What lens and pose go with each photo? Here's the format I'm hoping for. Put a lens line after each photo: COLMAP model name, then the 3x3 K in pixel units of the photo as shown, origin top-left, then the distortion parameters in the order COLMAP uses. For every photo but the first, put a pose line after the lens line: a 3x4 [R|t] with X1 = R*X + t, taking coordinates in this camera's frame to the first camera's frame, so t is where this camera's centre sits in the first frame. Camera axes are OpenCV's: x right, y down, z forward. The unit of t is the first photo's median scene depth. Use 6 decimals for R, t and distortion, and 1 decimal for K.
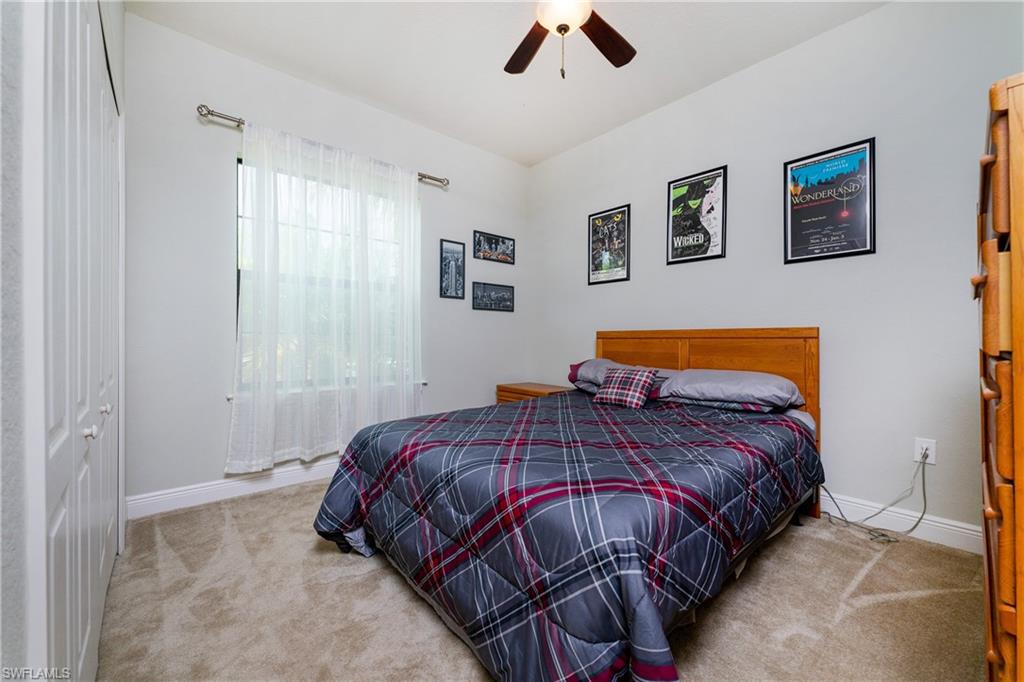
lens RADIAL K [[406.3, 0, 507.1], [0, 406.3, 340.7], [0, 0, 1]] dist [0.001324, 0.000428]
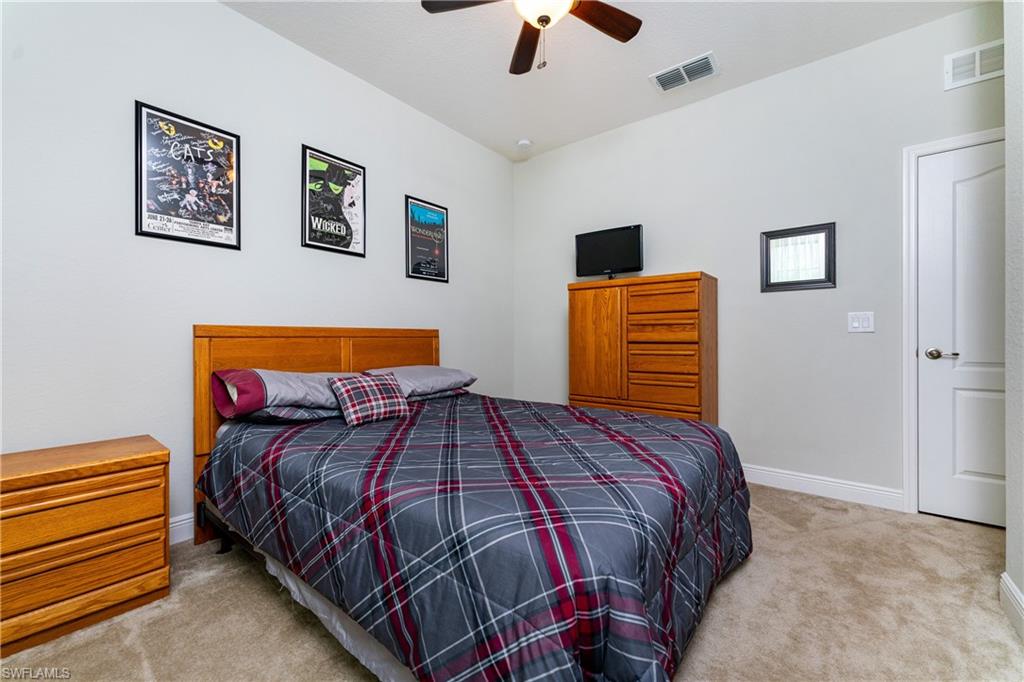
lens RADIAL K [[406.3, 0, 507.1], [0, 406.3, 340.7], [0, 0, 1]] dist [0.001324, 0.000428]
pose [[-0.177415, -0.006502, 0.984115, -0.502193], [0.004828, 0.999960, 0.007477, -0.003339], [-0.984124, 0.006078, -0.177377, 0.790466]]
